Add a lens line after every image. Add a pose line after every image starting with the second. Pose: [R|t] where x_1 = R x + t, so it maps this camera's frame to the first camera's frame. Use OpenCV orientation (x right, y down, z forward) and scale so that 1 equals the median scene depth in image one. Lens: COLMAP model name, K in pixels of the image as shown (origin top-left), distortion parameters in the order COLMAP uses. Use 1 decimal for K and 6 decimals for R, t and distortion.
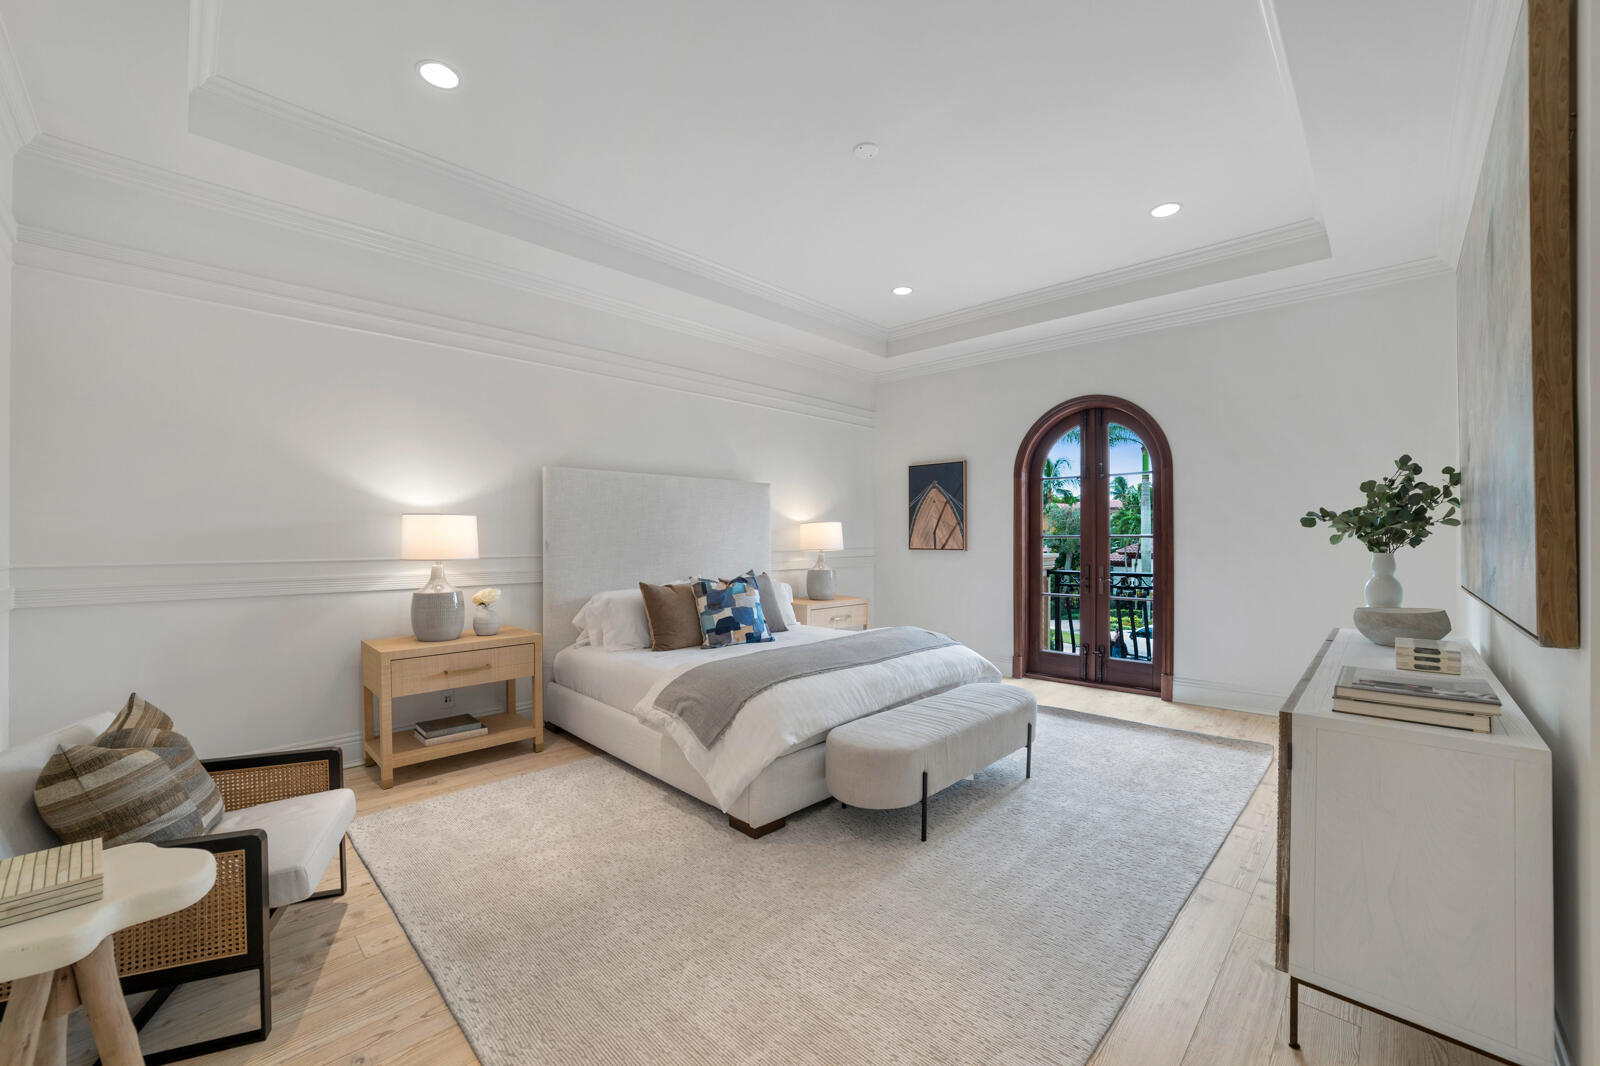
lens RADIAL K [[650.3, 0, 810.7], [0, 650.3, 529.2], [0, 0, 1]] dist [-0.000090, 0.000030]
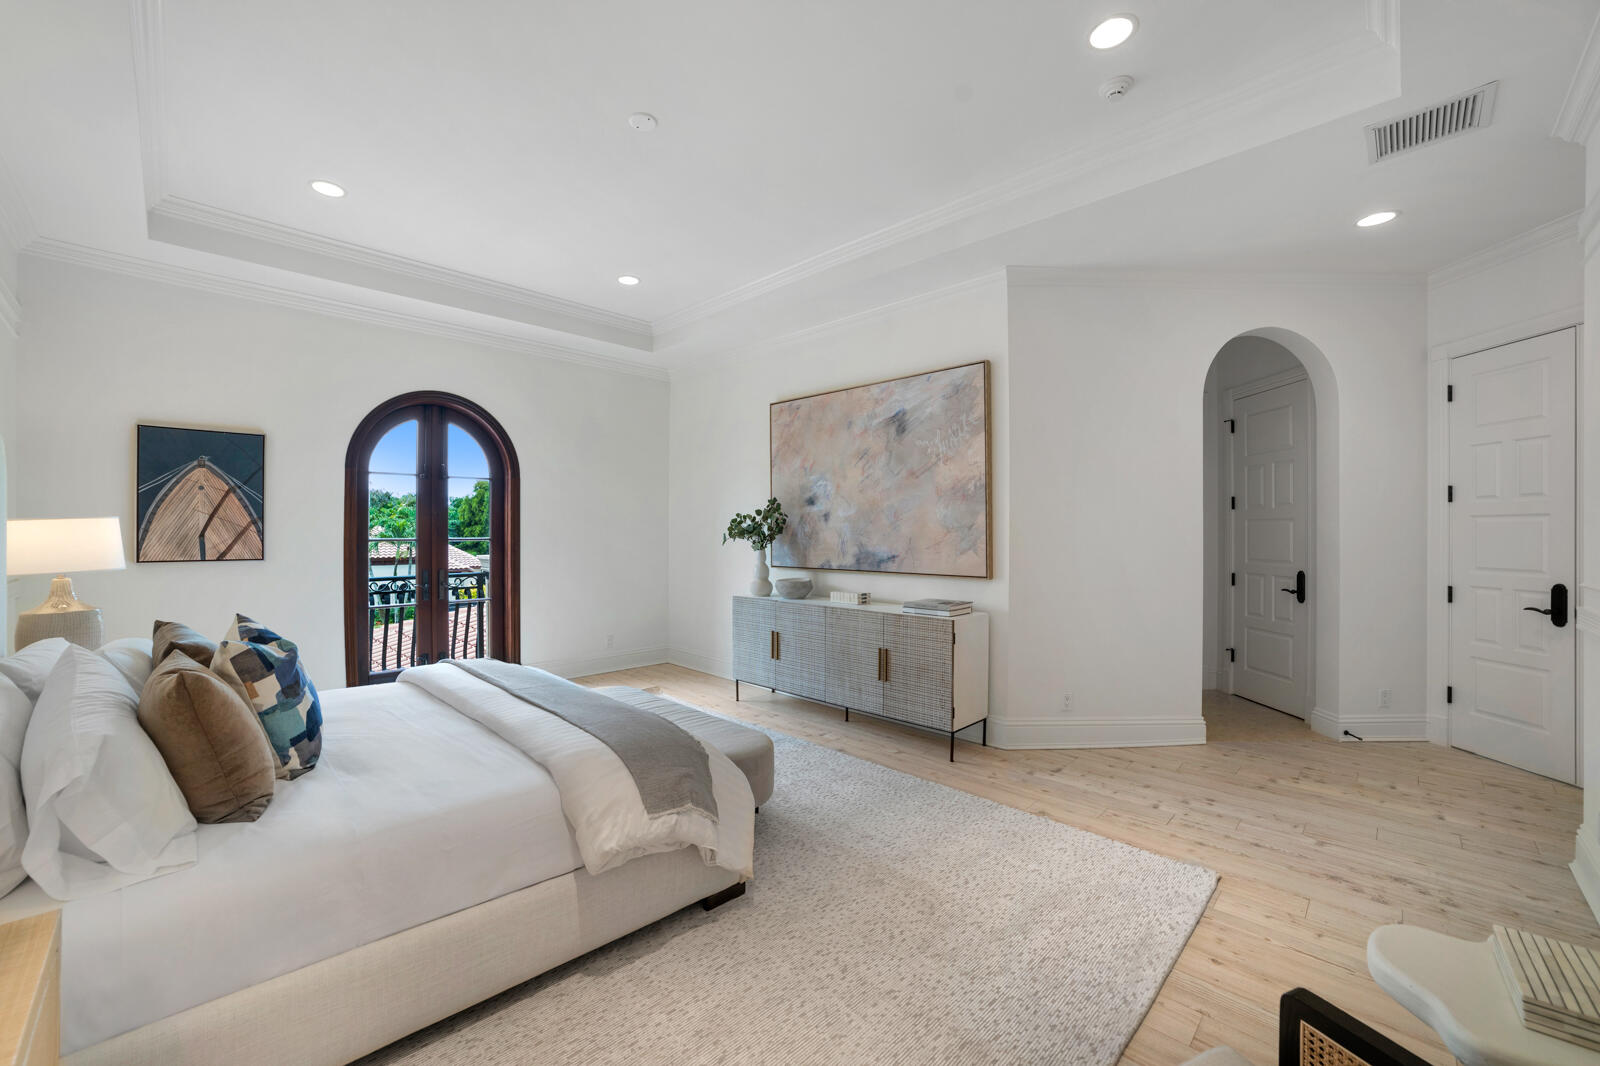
lens RADIAL K [[615.6, 0, 800.0], [0, 615.6, 533.0], [0, 0, 1]] dist [-0.049048, 0.000002]
pose [[0.041892, 0.001065, 0.999122, -0.379632], [-0.013120, 0.999914, -0.000516, -0.004680], [-0.999036, -0.013087, 0.041903, 0.381884]]
